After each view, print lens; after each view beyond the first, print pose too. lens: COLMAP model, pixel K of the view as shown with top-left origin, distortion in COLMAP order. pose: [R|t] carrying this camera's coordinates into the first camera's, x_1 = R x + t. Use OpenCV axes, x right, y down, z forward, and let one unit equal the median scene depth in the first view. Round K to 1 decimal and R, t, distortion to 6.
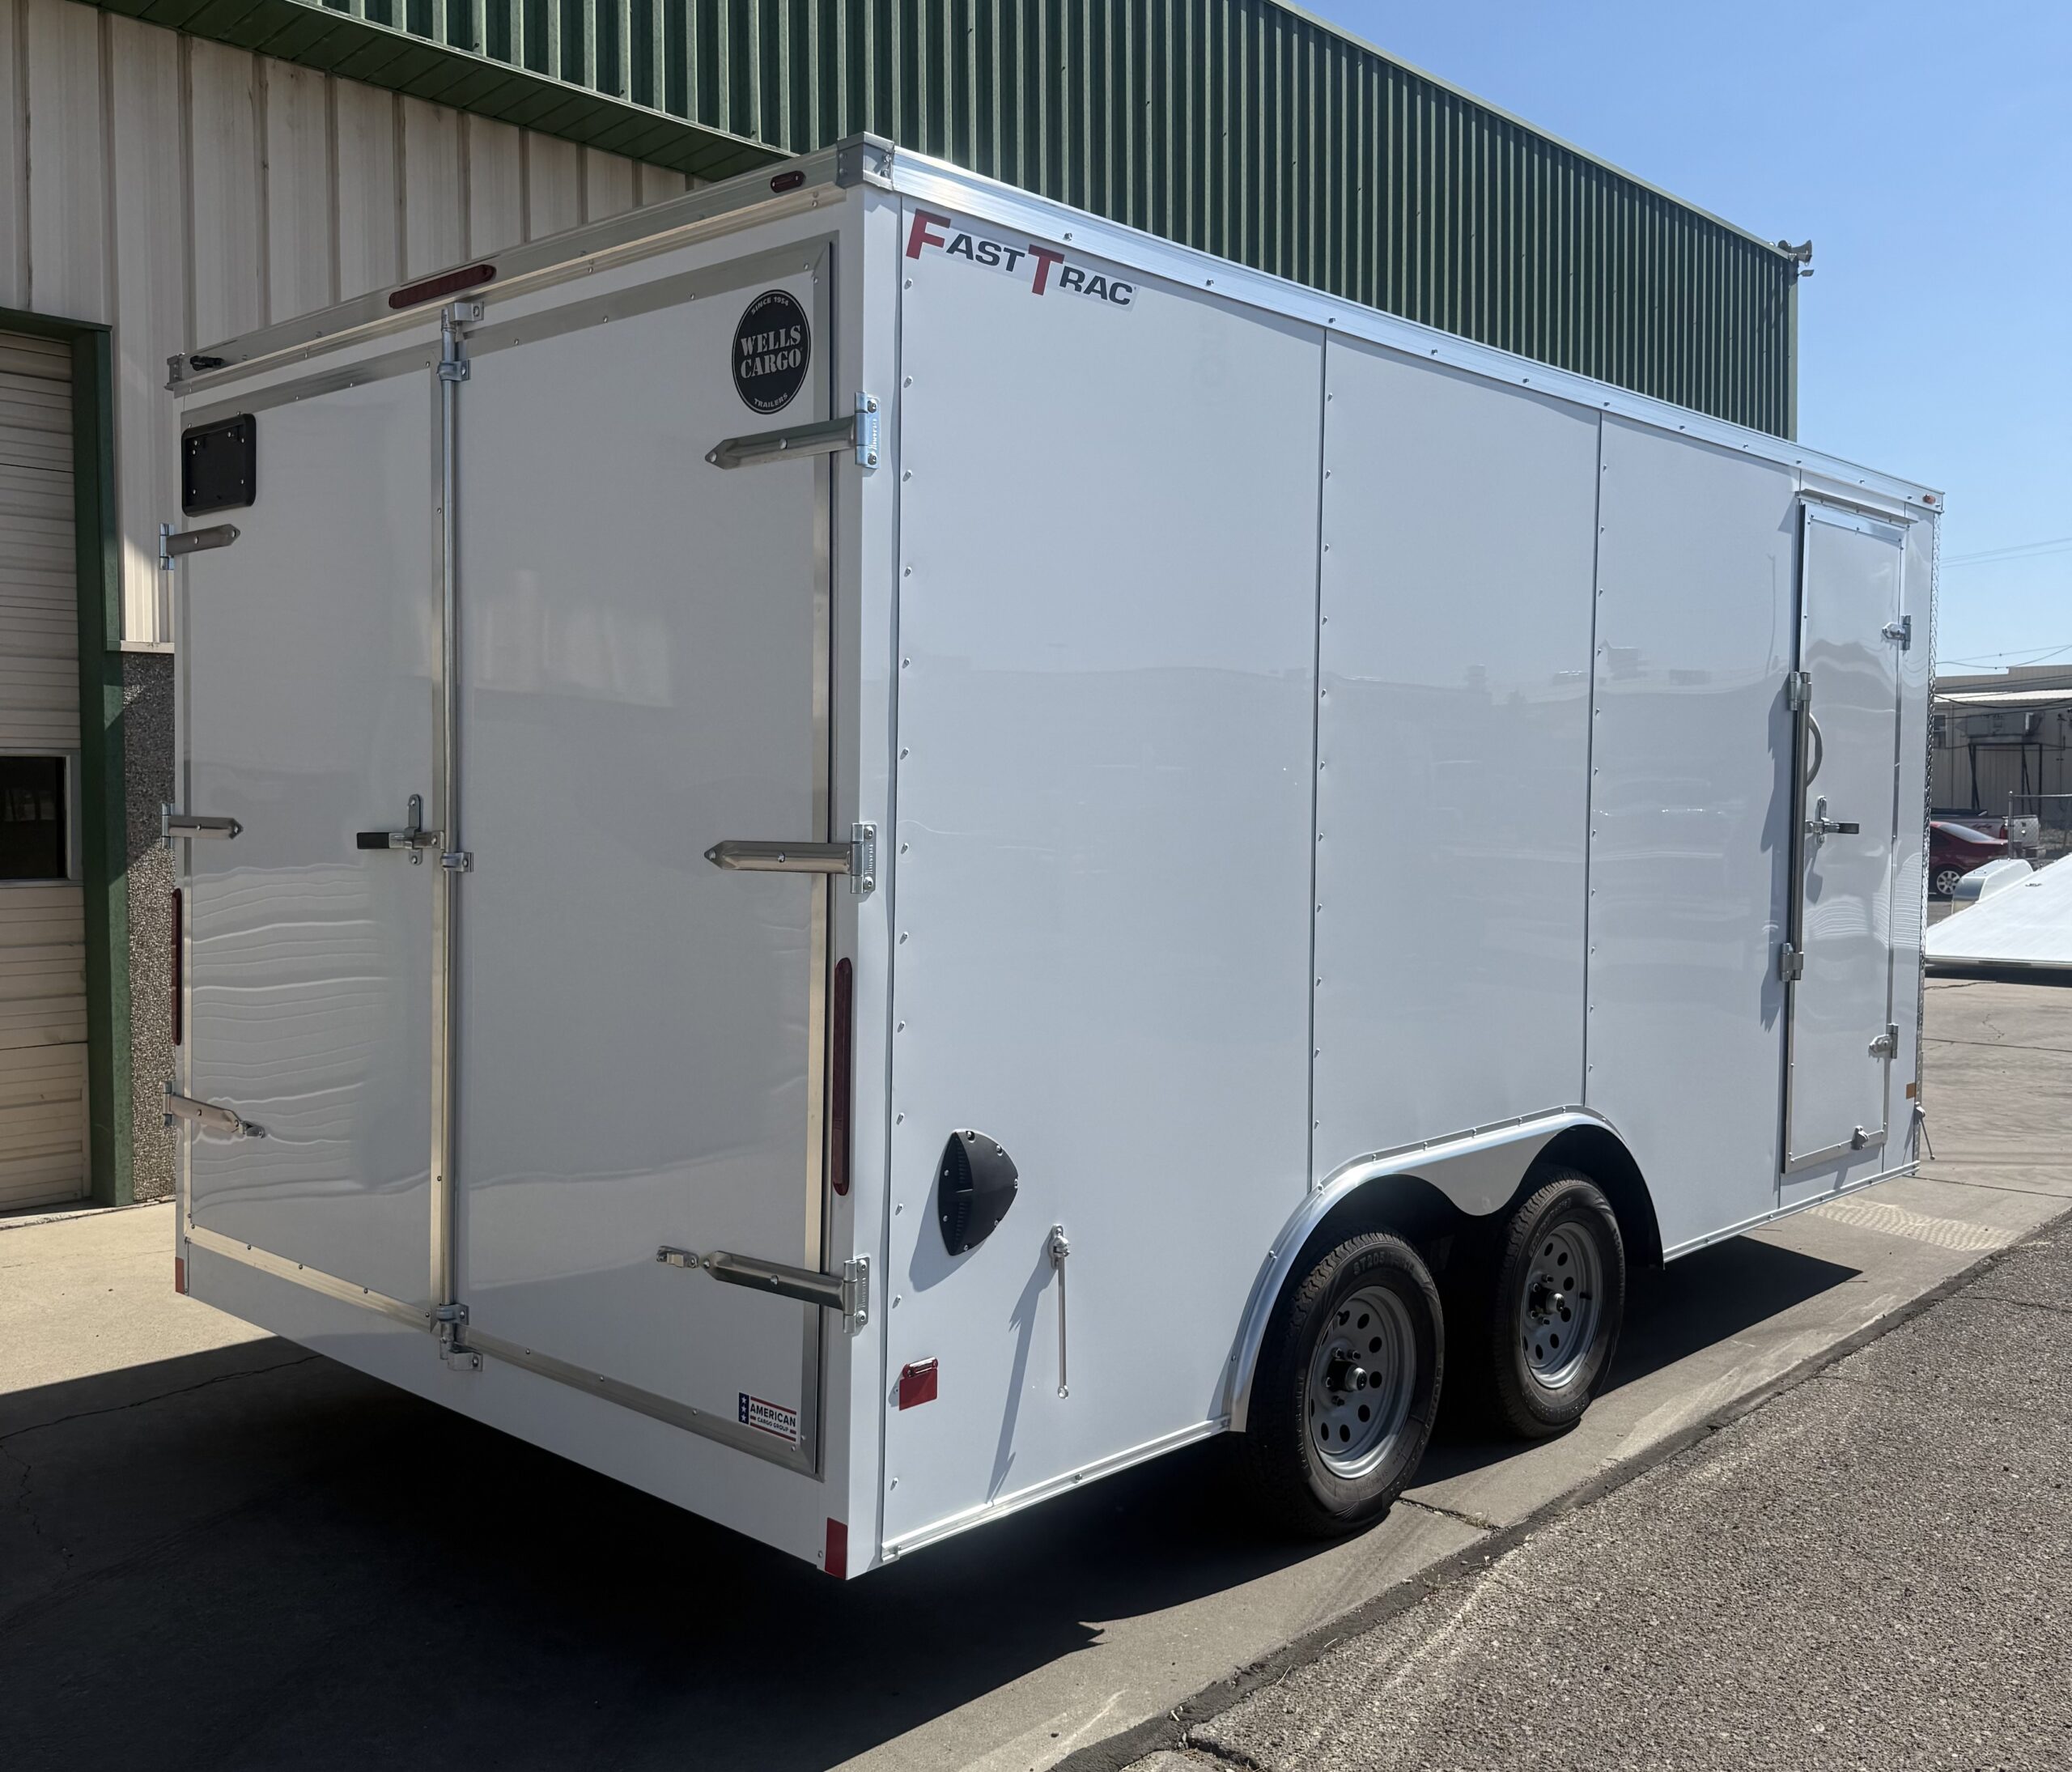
lens RADIAL K [[1930.8, 0, 1030.5], [0, 1930.8, 817.8], [0, 0, 1]] dist [0.129203, -0.241712]
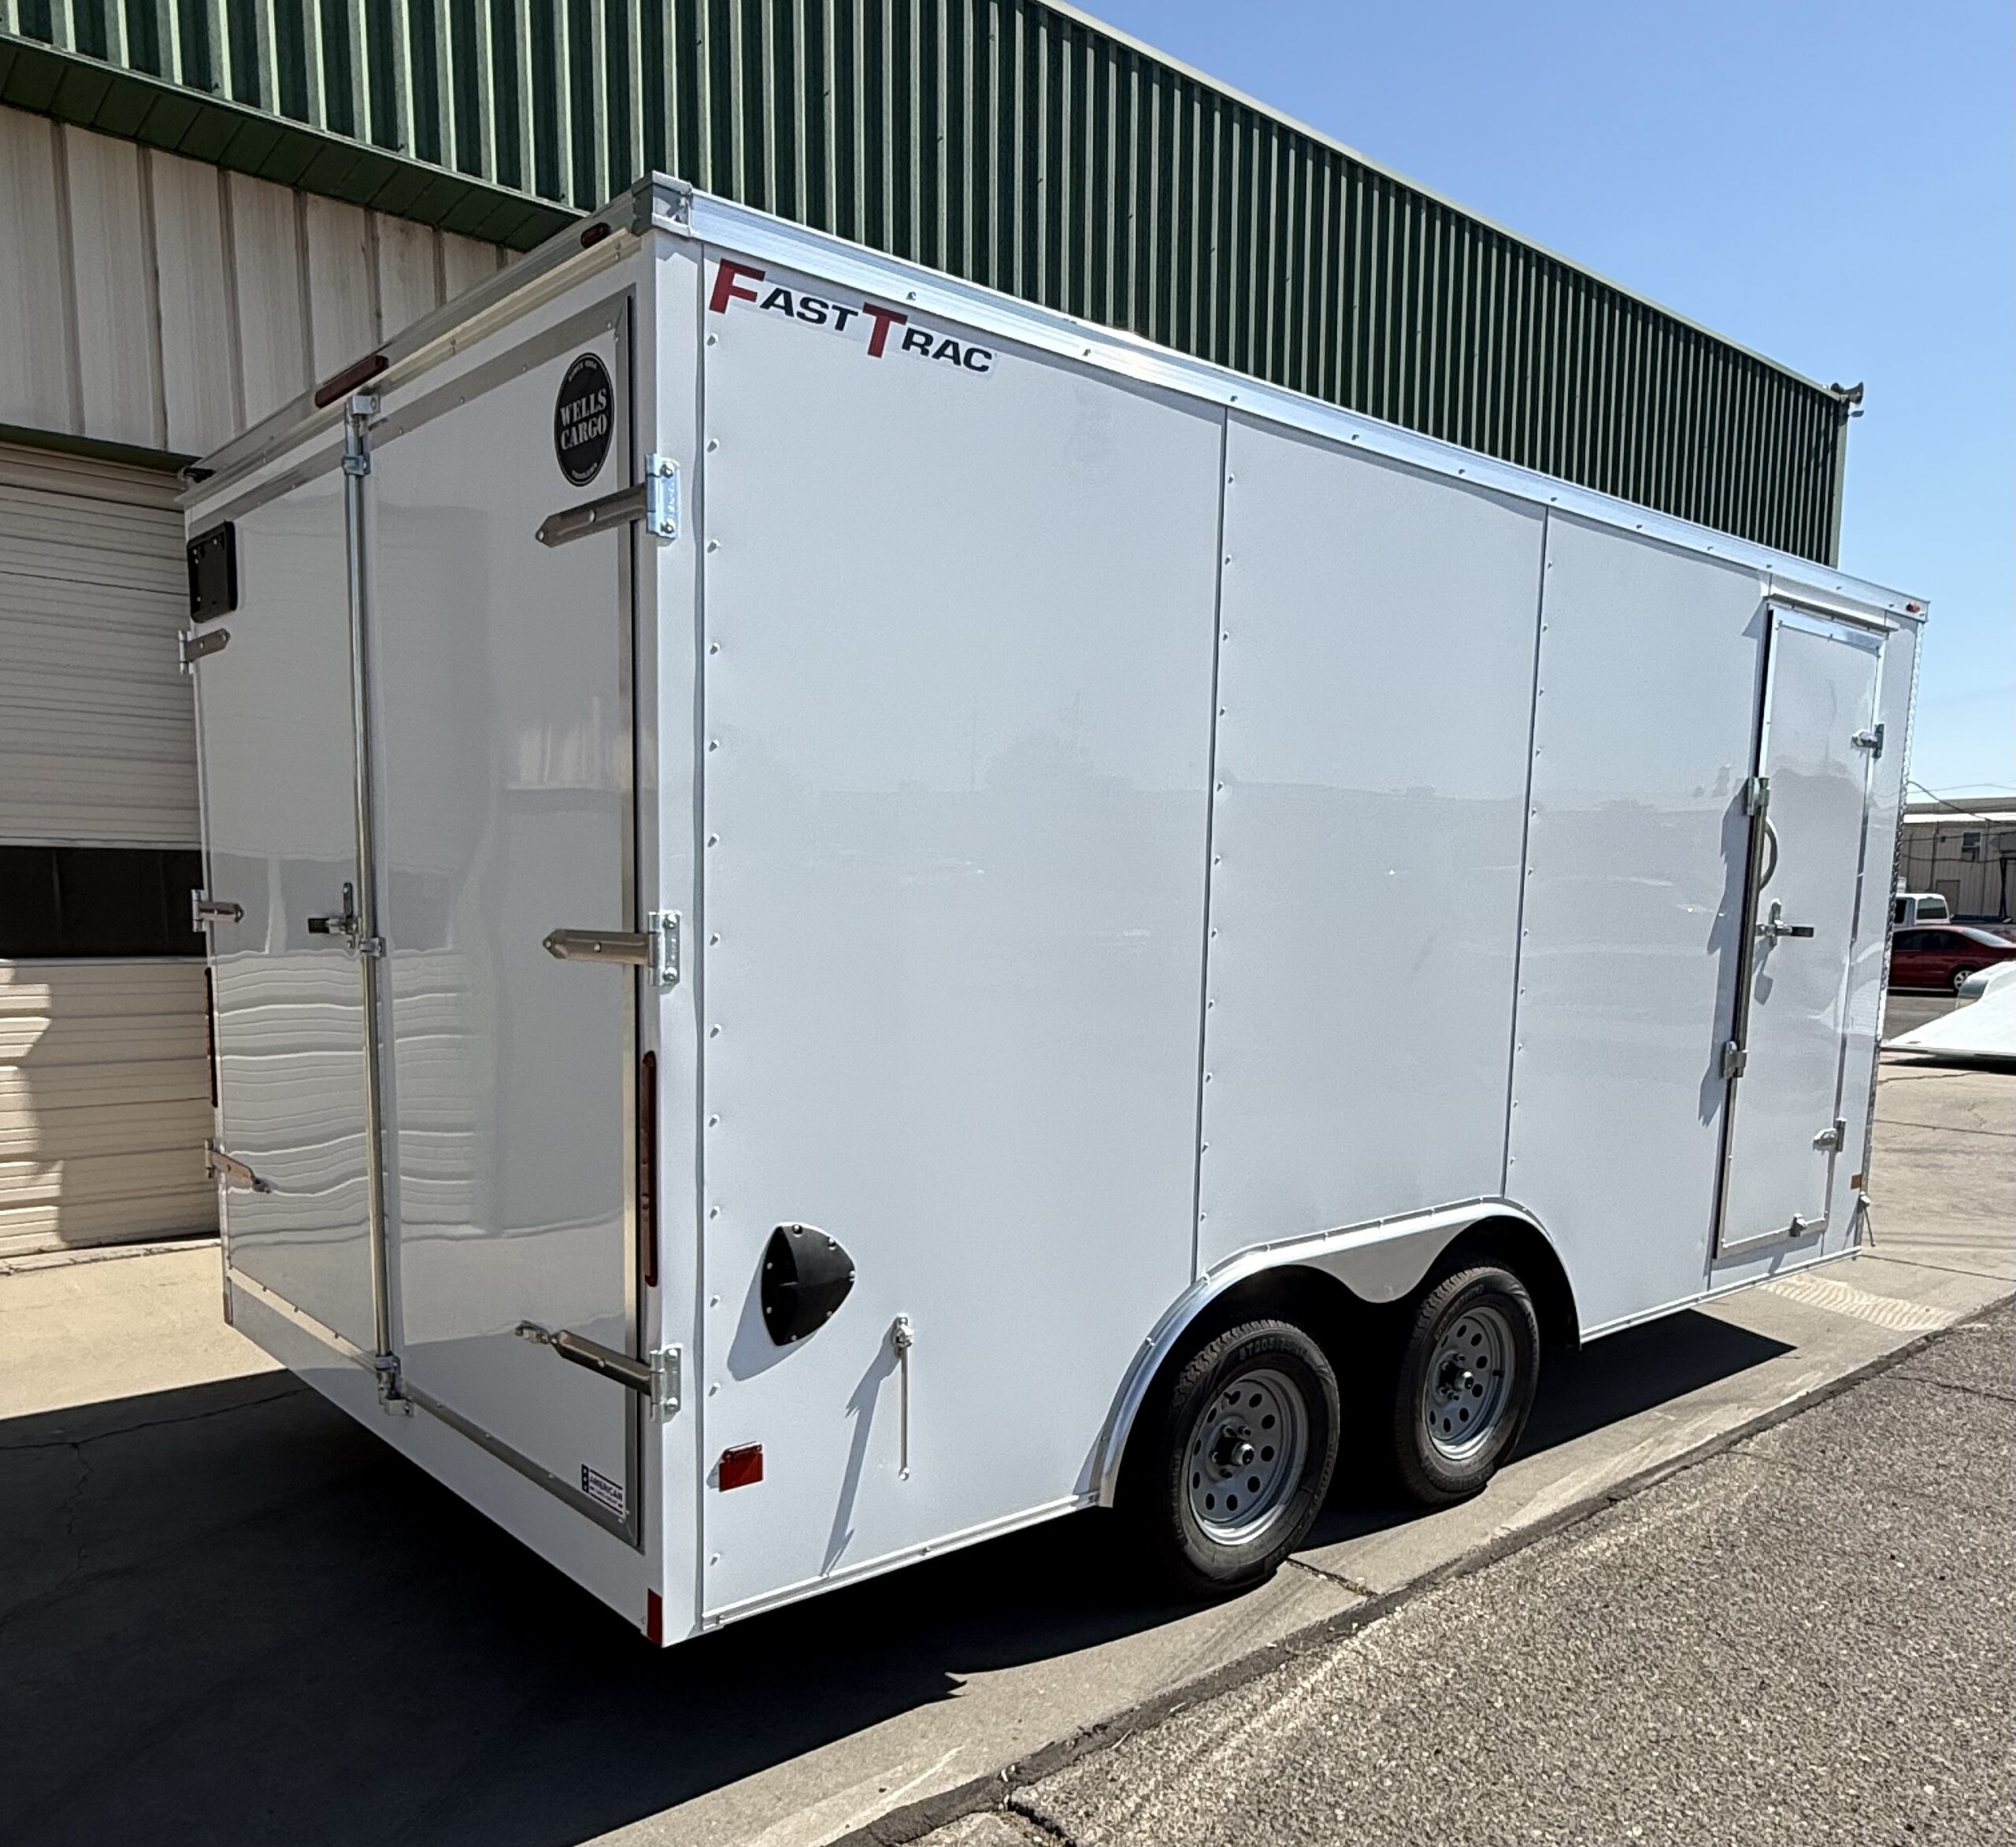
lens RADIAL K [[1623.1, 0, 1012.4], [0, 1623.1, 1085.1], [0, 0, 1]] dist [0.002691, -0.004426]
pose [[0.995071, 0.022026, -0.096689, 0.128994], [-0.011728, 0.994317, 0.105808, -0.000091], [0.098470, -0.104153, 0.989675, 0.153750]]
